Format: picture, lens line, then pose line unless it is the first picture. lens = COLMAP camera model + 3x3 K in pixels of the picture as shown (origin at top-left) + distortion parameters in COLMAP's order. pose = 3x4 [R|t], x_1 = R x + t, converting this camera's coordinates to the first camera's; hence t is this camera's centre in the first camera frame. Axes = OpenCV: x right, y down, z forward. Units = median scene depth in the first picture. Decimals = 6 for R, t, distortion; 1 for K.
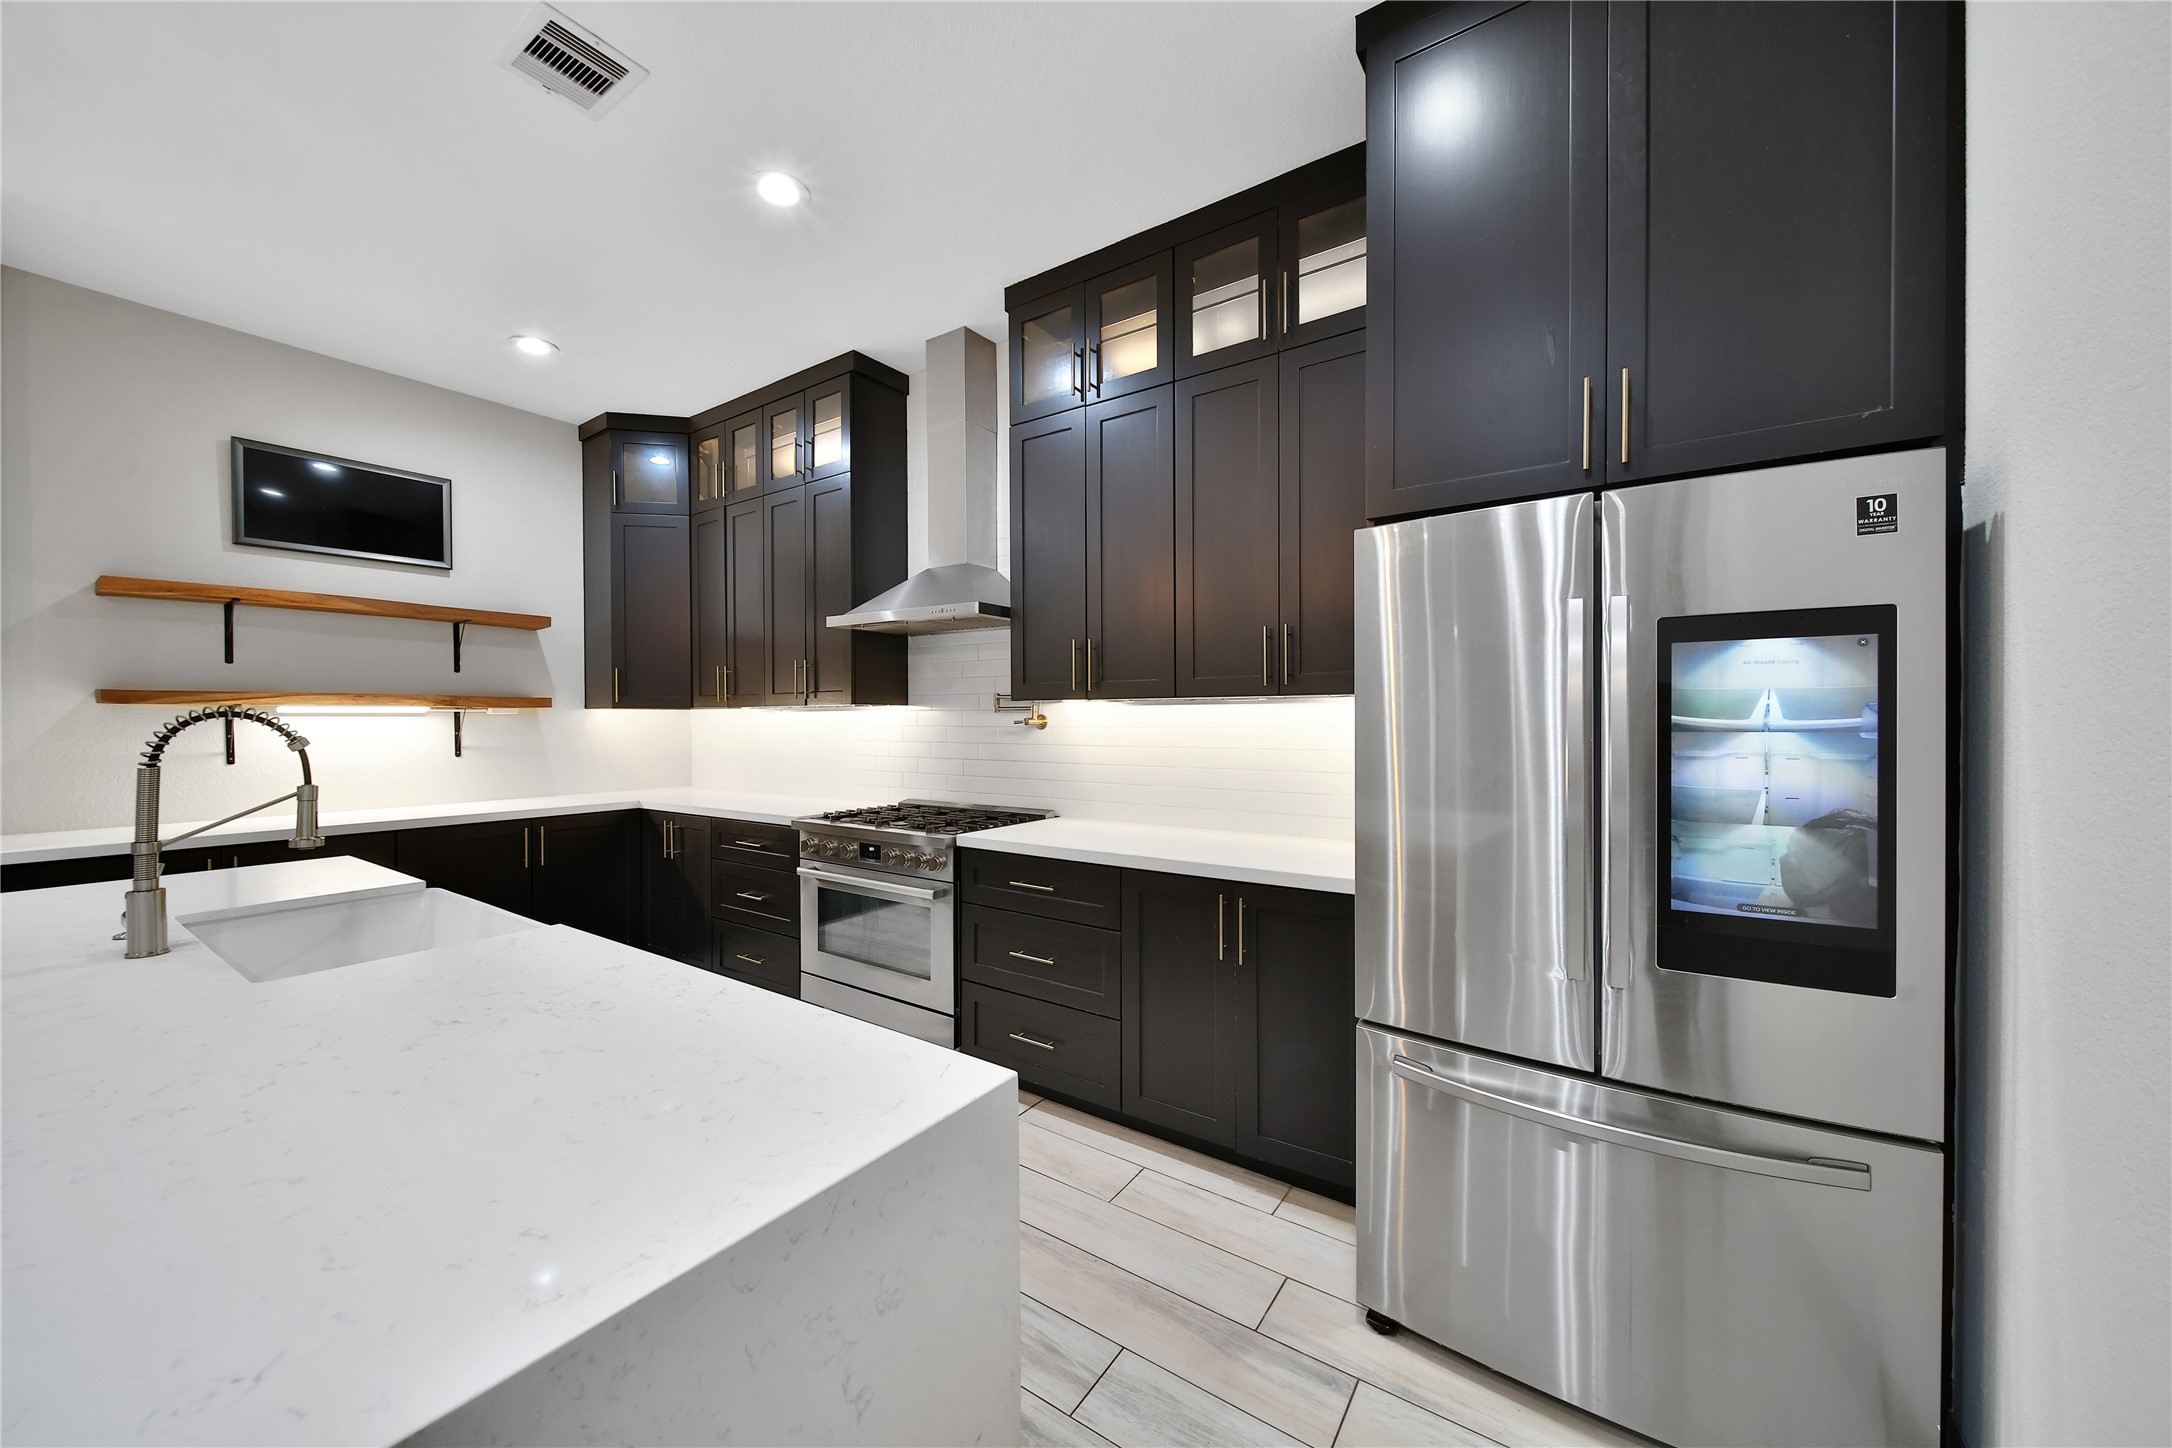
lens RADIAL K [[780.2, 0, 1086.0], [0, 780.2, 724.0], [0, 0, 1]] dist [-0.001774, -0.000529]
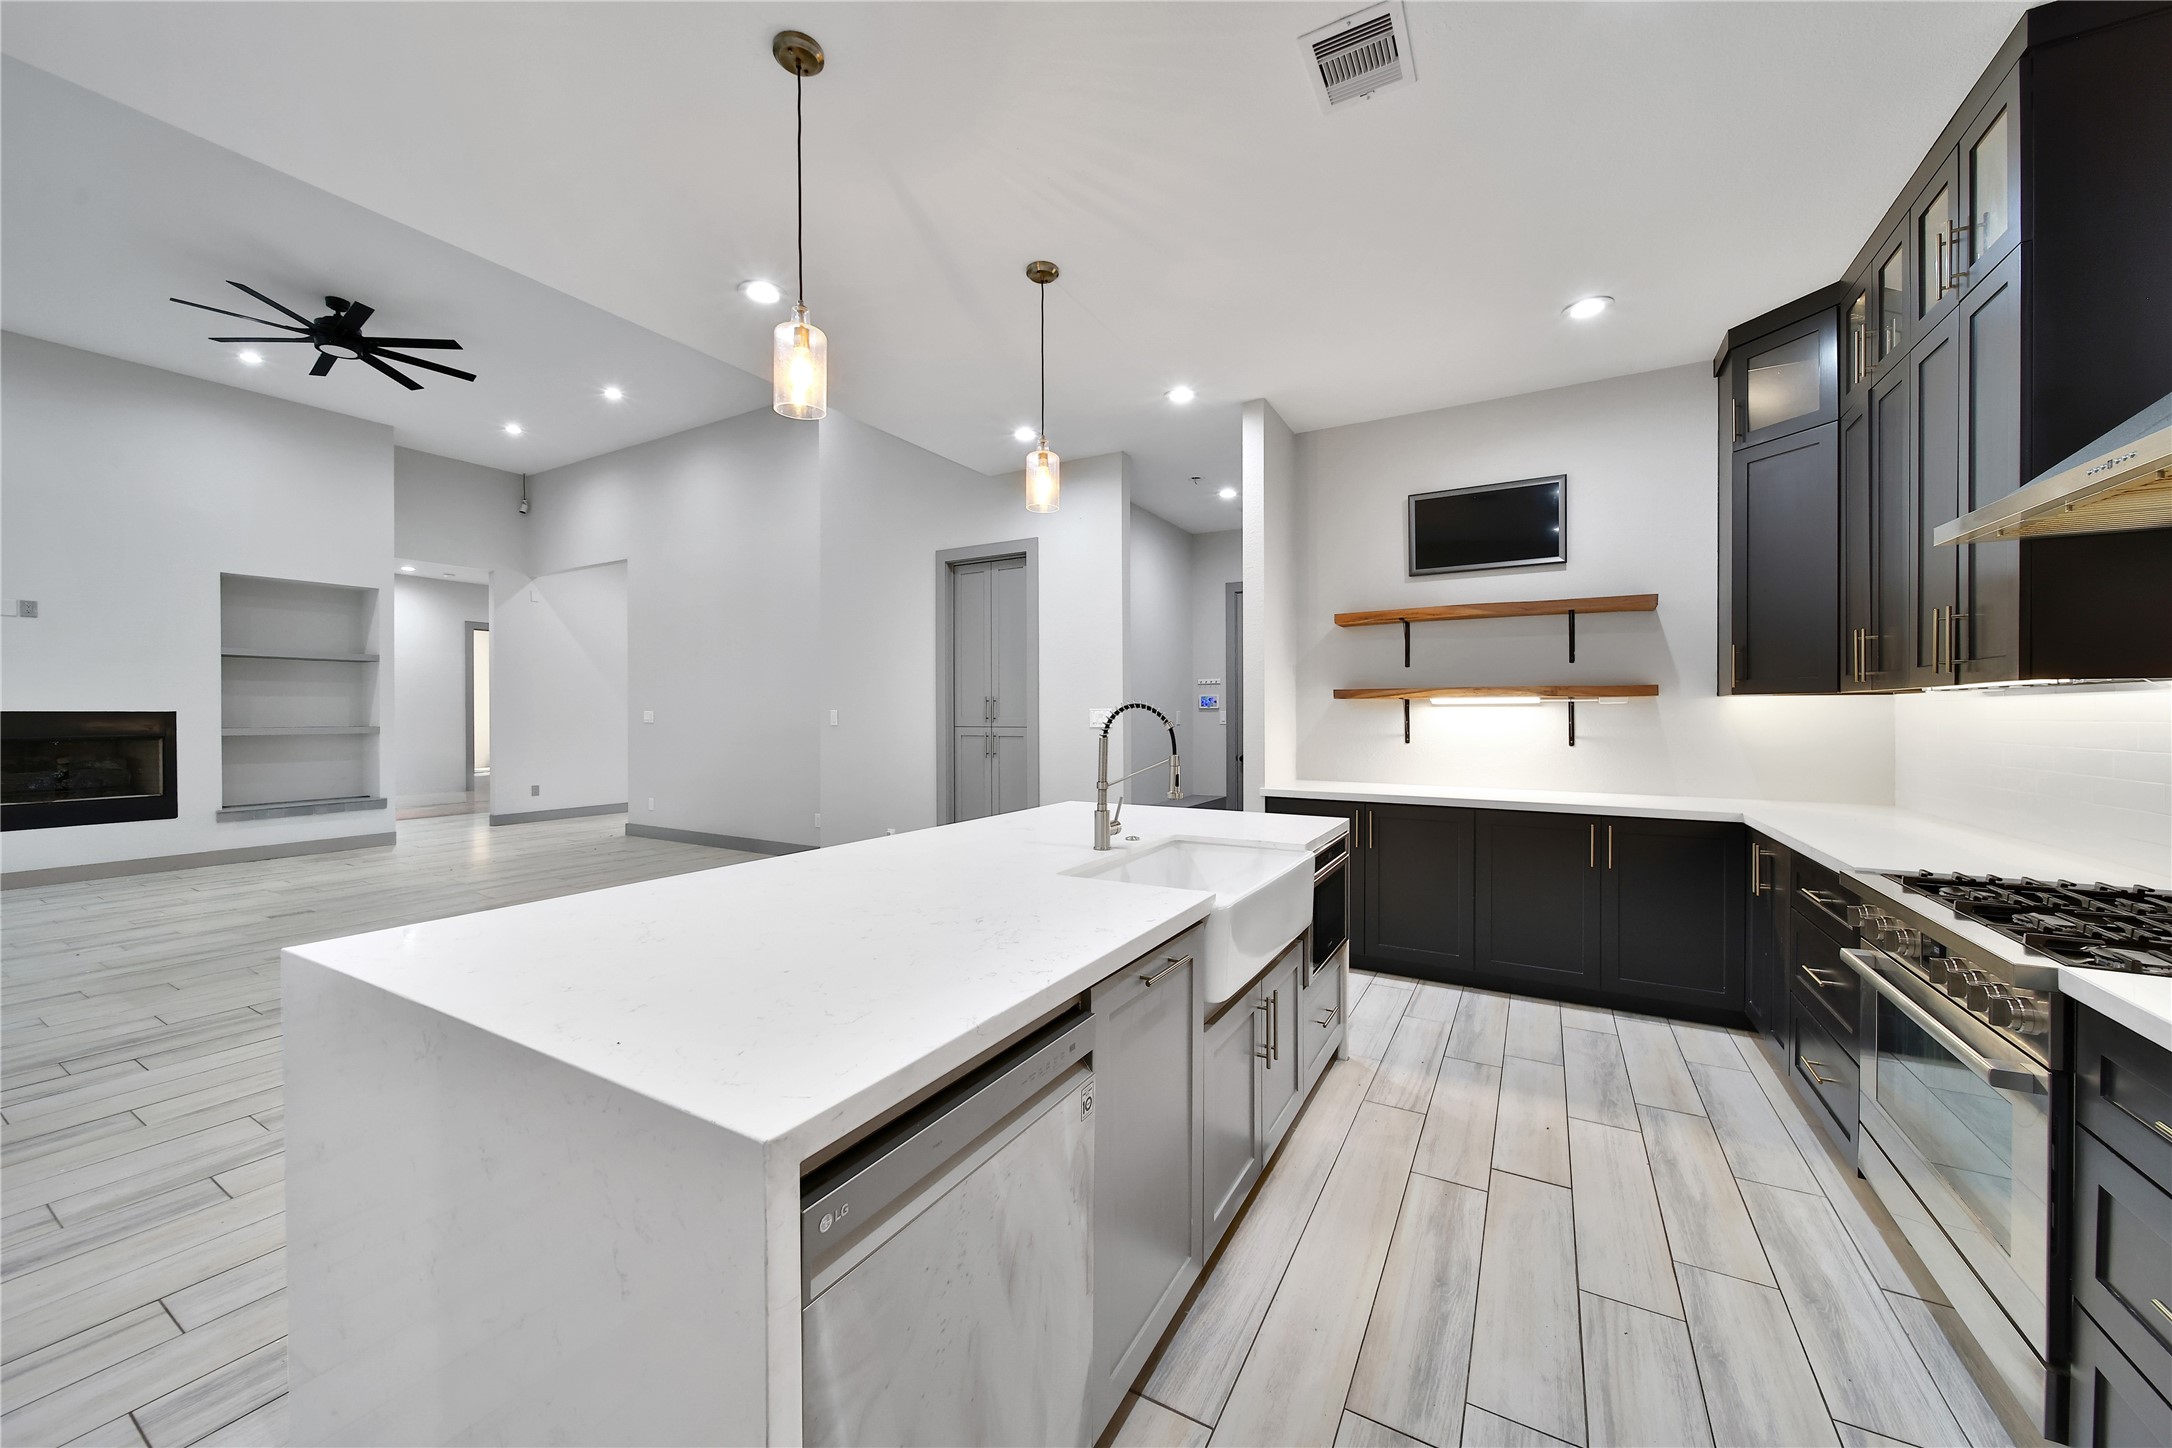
lens RADIAL K [[789.5, 0, 1086.0], [0, 789.5, 724.0], [0, 0, 1]] dist [0.001170, -0.001324]
pose [[0.079698, 0.017907, -0.996658, 0.193622], [-0.006228, 0.999828, 0.017466, -0.001026], [0.996800, 0.004816, 0.079796, 0.326814]]
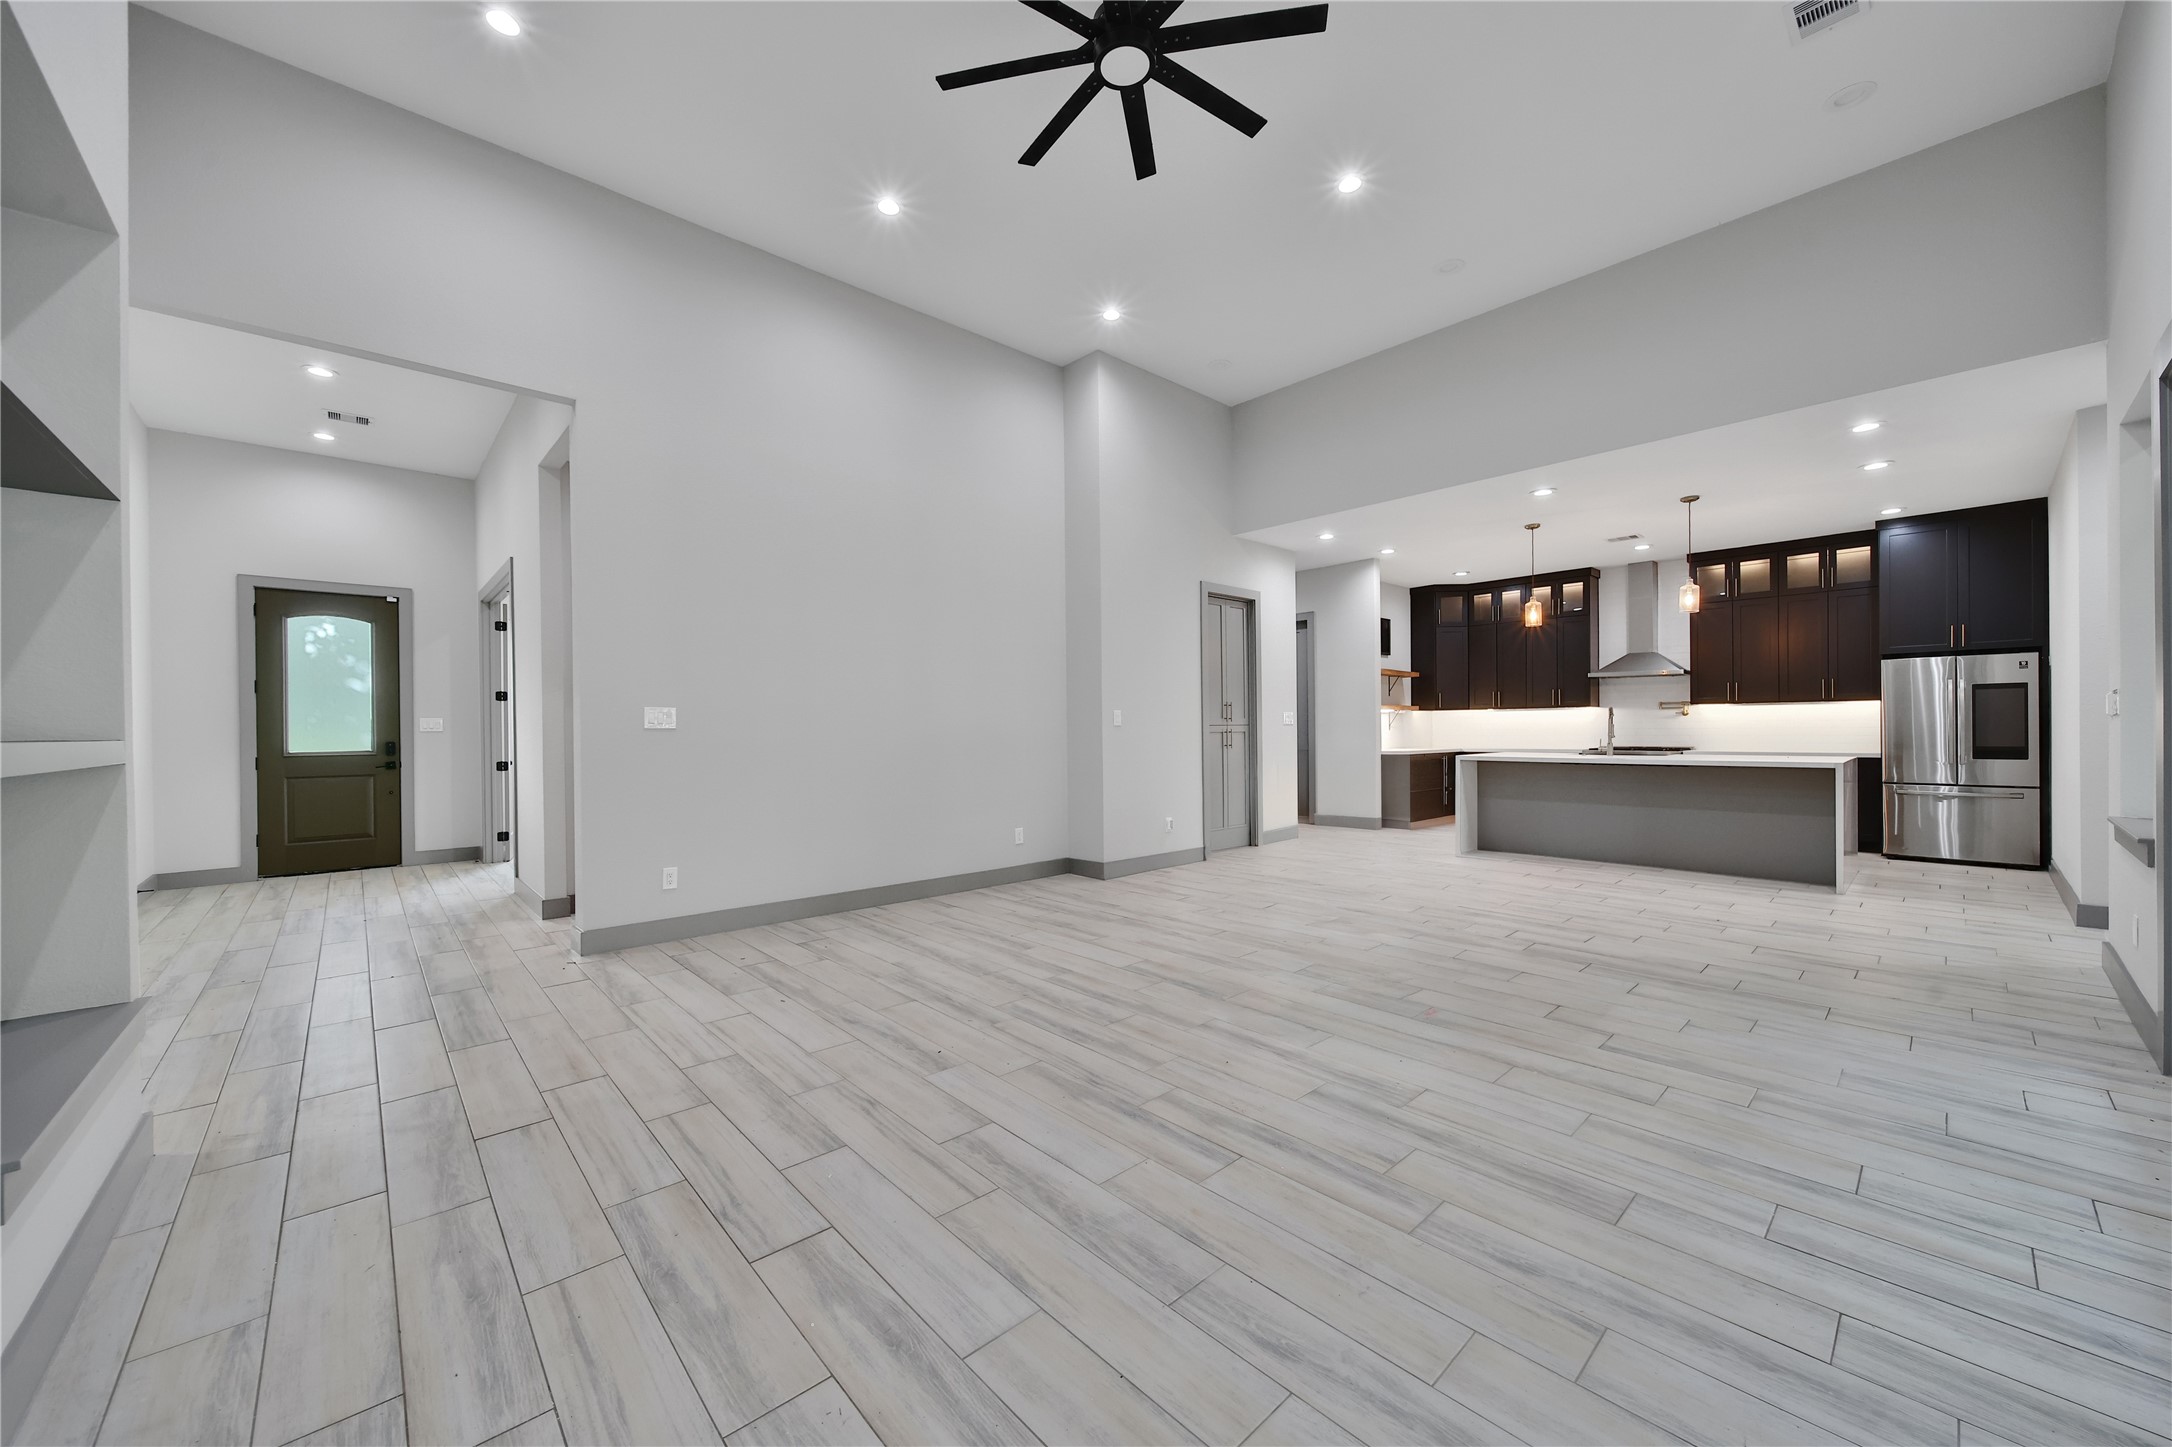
lens RADIAL K [[798.9, 0, 1081.3], [0, 798.9, 733.3], [0, 0, 1]] dist [0.000589, -0.001771]
pose [[0.973613, -0.003360, -0.228179, -1.336559], [0.003446, 0.999994, -0.000021, 0.055900], [0.228177, -0.000766, 0.973619, -1.928817]]
